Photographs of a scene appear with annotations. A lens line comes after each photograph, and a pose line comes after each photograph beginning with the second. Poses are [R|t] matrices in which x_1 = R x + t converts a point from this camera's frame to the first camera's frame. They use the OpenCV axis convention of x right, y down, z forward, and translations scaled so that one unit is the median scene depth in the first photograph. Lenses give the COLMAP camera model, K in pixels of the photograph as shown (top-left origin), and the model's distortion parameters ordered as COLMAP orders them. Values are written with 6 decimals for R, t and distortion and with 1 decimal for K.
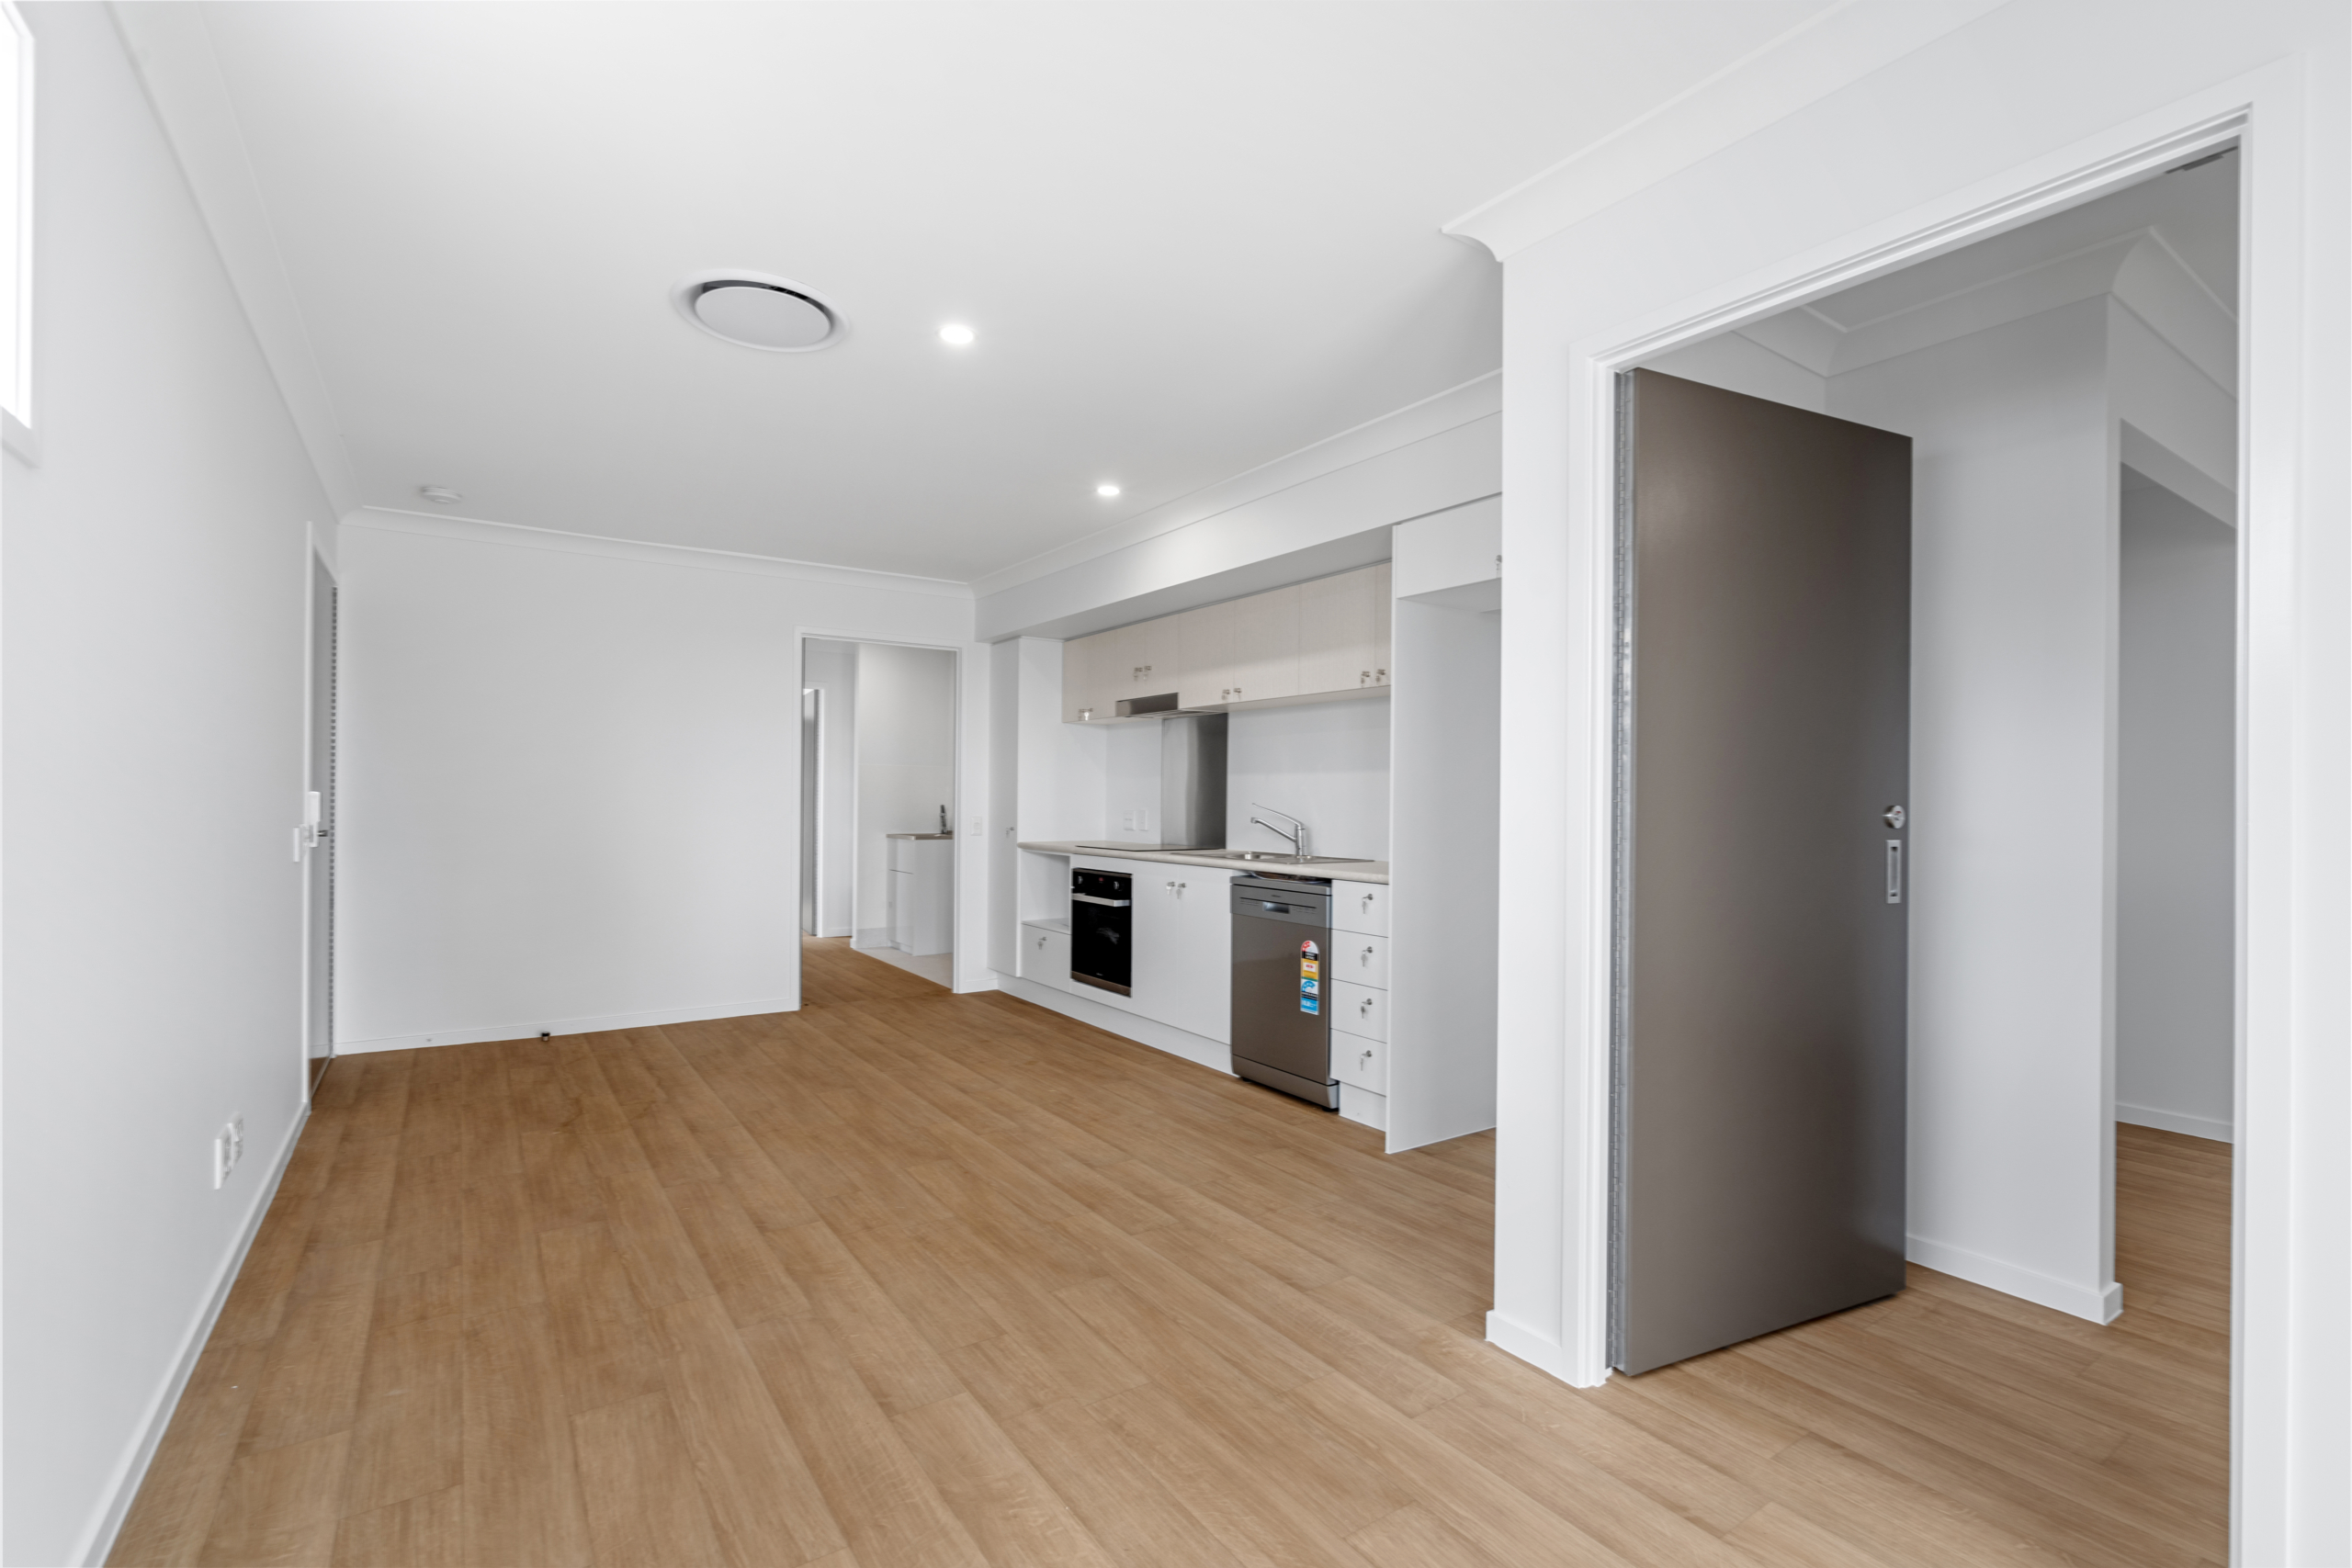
lens RADIAL K [[1072.4, 0, 1176.9], [0, 1072.4, 790.7], [0, 0, 1]] dist [-0.012716, 0.001905]
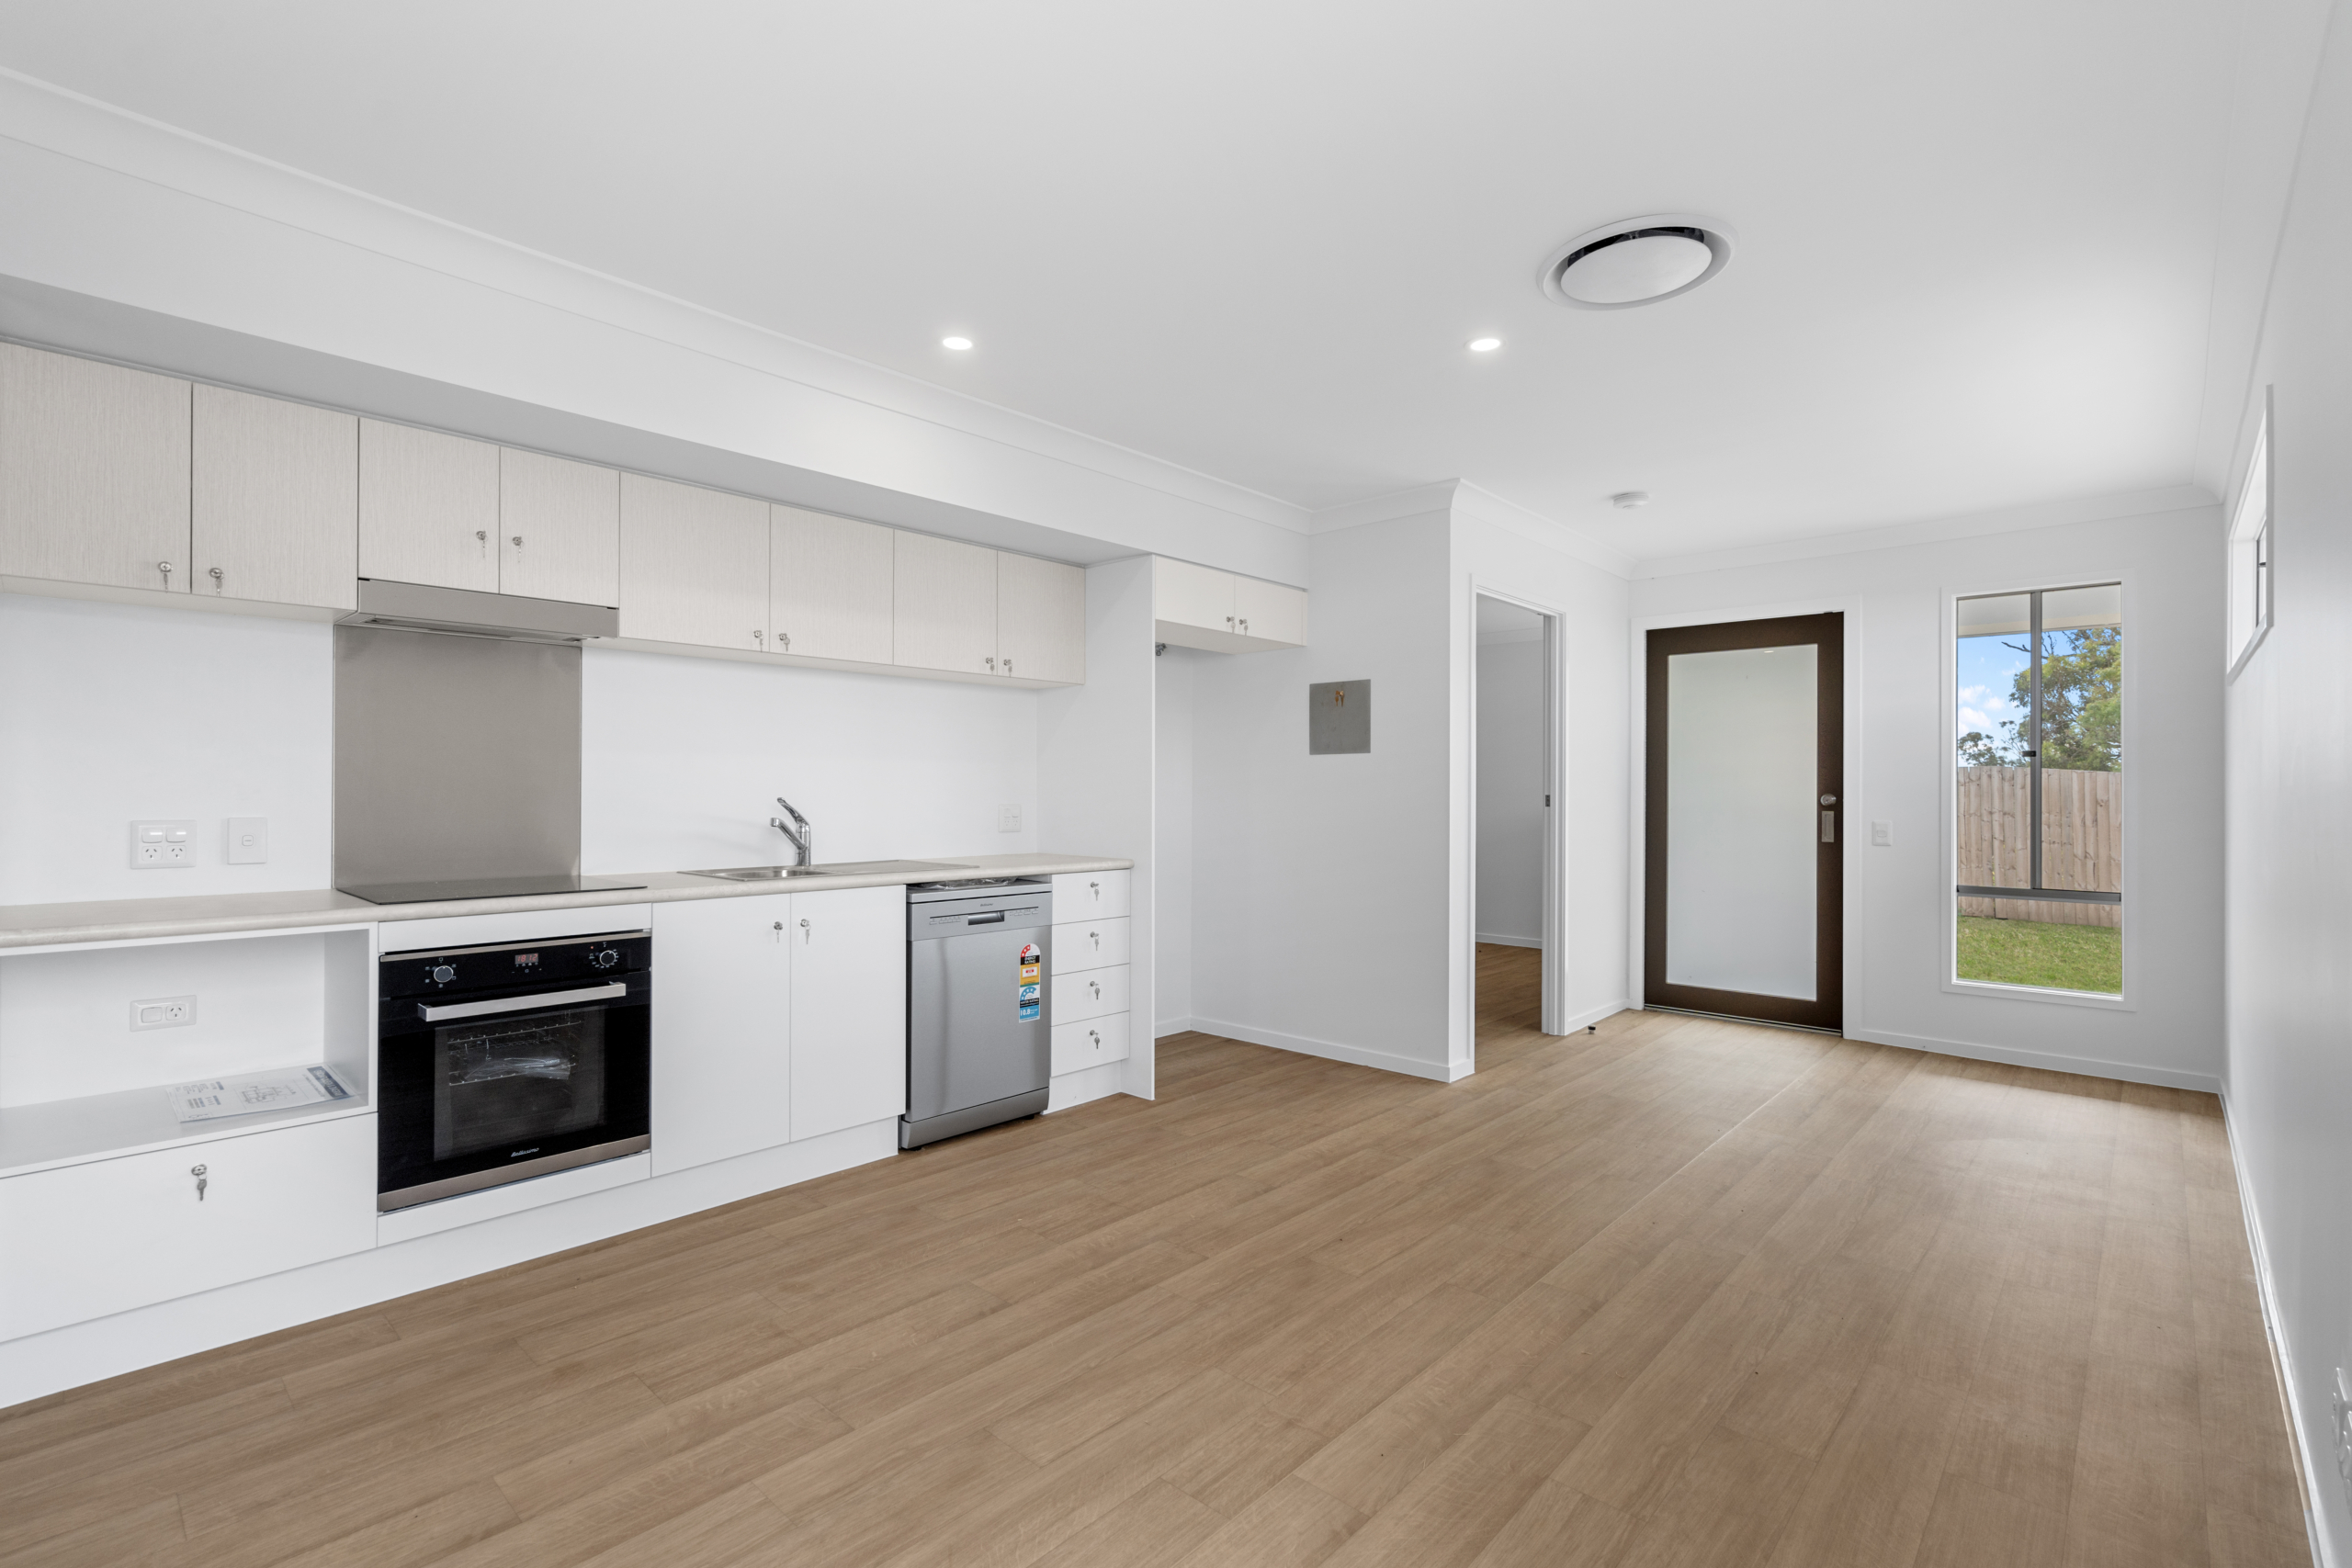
lens RADIAL K [[1072.4, 0, 1171.7], [0, 1072.4, 786.0], [0, 0, 1]] dist [-0.012716, 0.001905]
pose [[-0.229462, -0.006227, 0.973298, -0.961923], [-0.013262, 0.999907, 0.003271, -0.003614], [-0.973227, -0.012158, -0.229523, 1.293538]]
